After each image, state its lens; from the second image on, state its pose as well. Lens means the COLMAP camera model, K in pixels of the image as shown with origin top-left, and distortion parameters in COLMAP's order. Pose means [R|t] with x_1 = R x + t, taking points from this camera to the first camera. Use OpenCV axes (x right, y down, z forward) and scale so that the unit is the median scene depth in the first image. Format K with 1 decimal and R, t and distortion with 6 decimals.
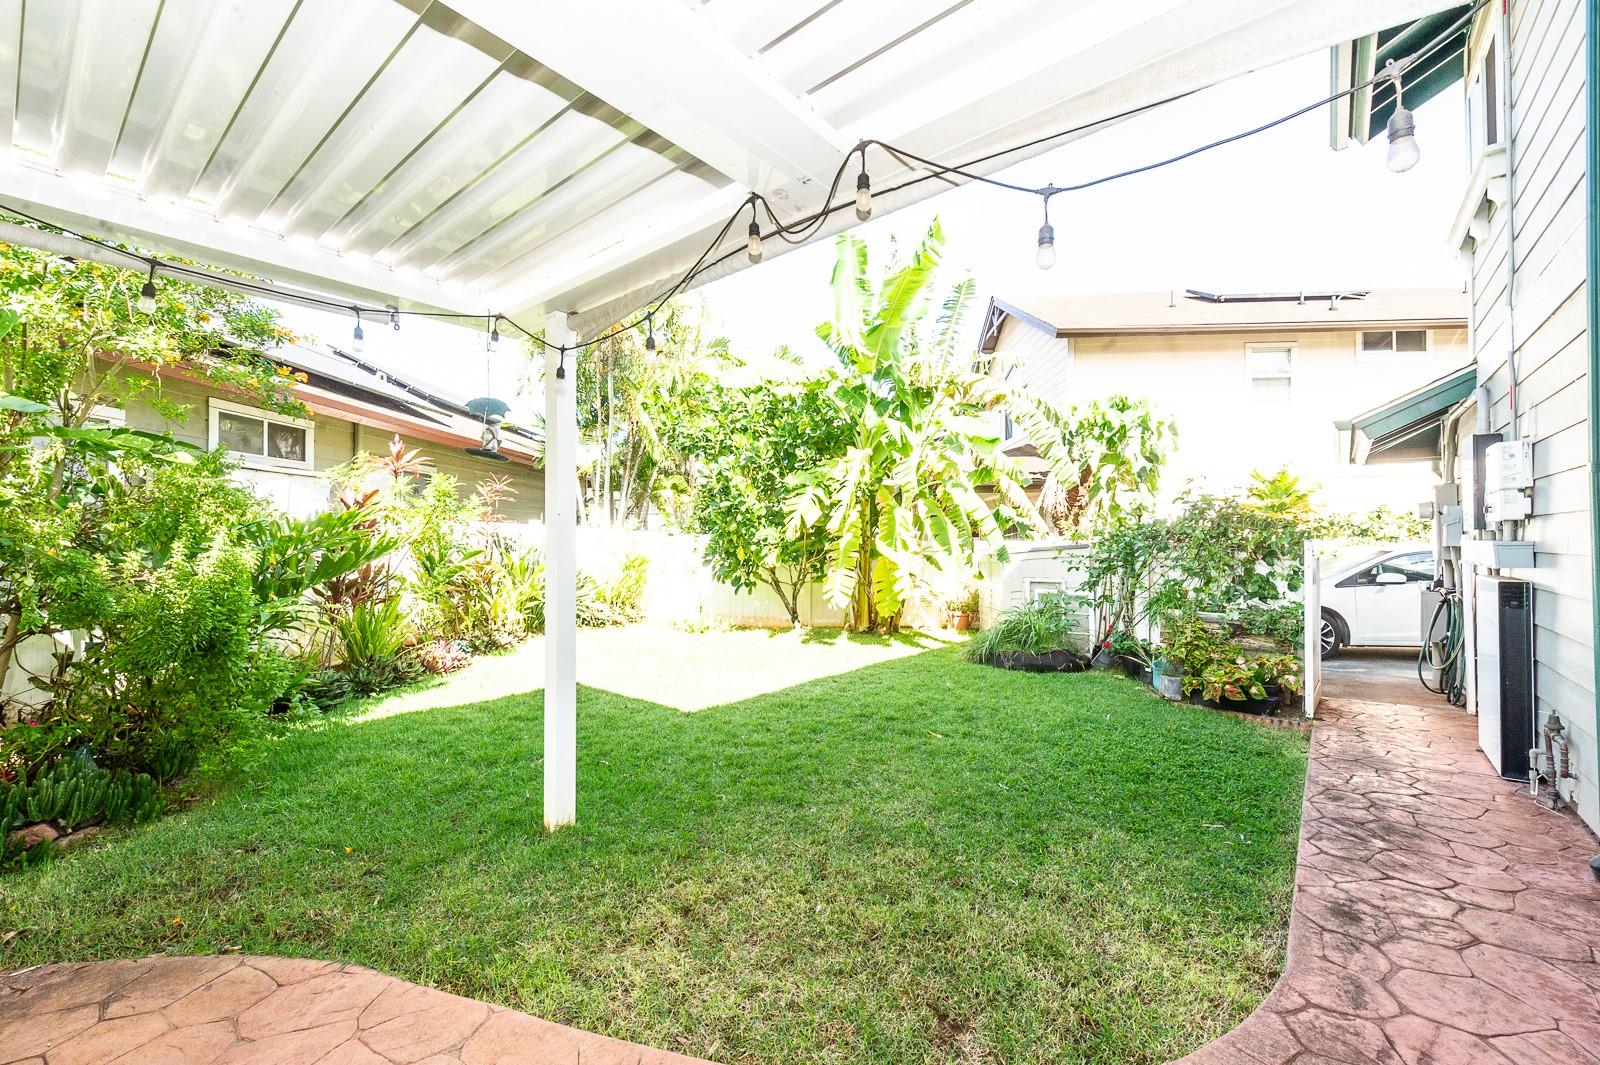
lens RADIAL K [[656.1, 0, 800.0], [0, 656.1, 537.3], [0, 0, 1]] dist [0.000197, 0.000002]
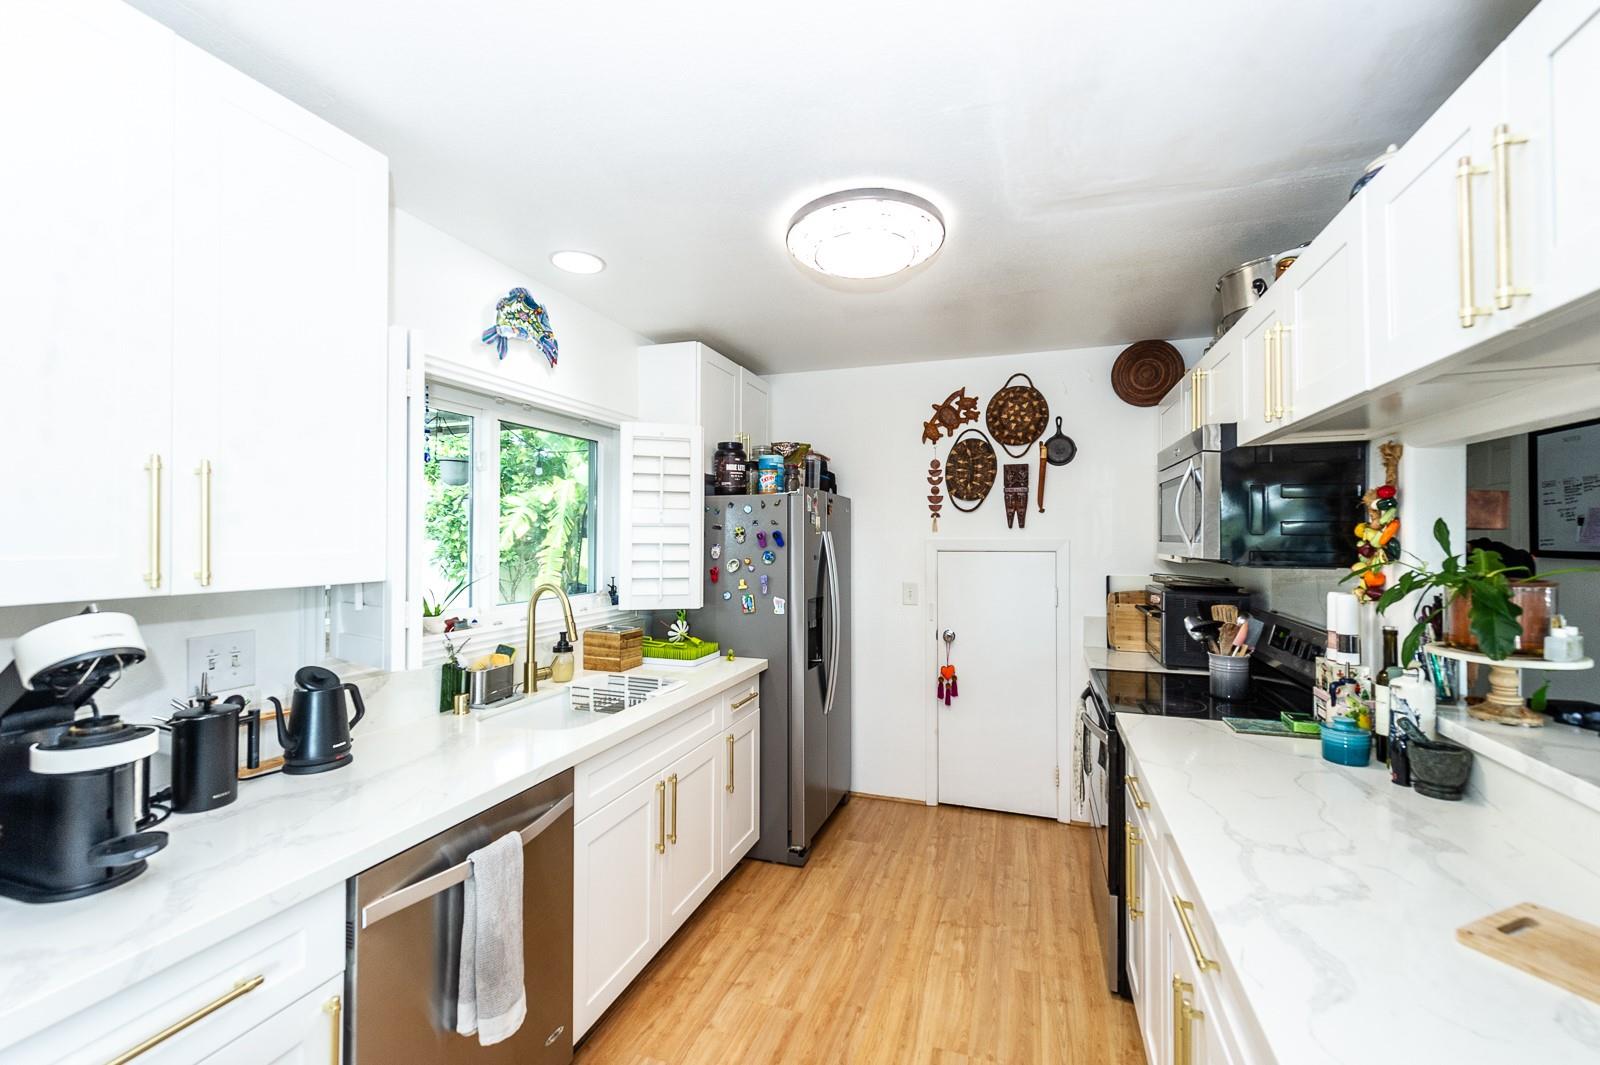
lens RADIAL K [[656.1, 0, 802.2], [0, 656.1, 536.4], [0, 0, 1]] dist [0.000197, 0.000002]
pose [[0.940470, 0.018290, 0.339386, 0.091481], [-0.016967, 0.999832, -0.006864, -0.017367], [-0.339454, 0.000697, 0.940622, -0.389487]]
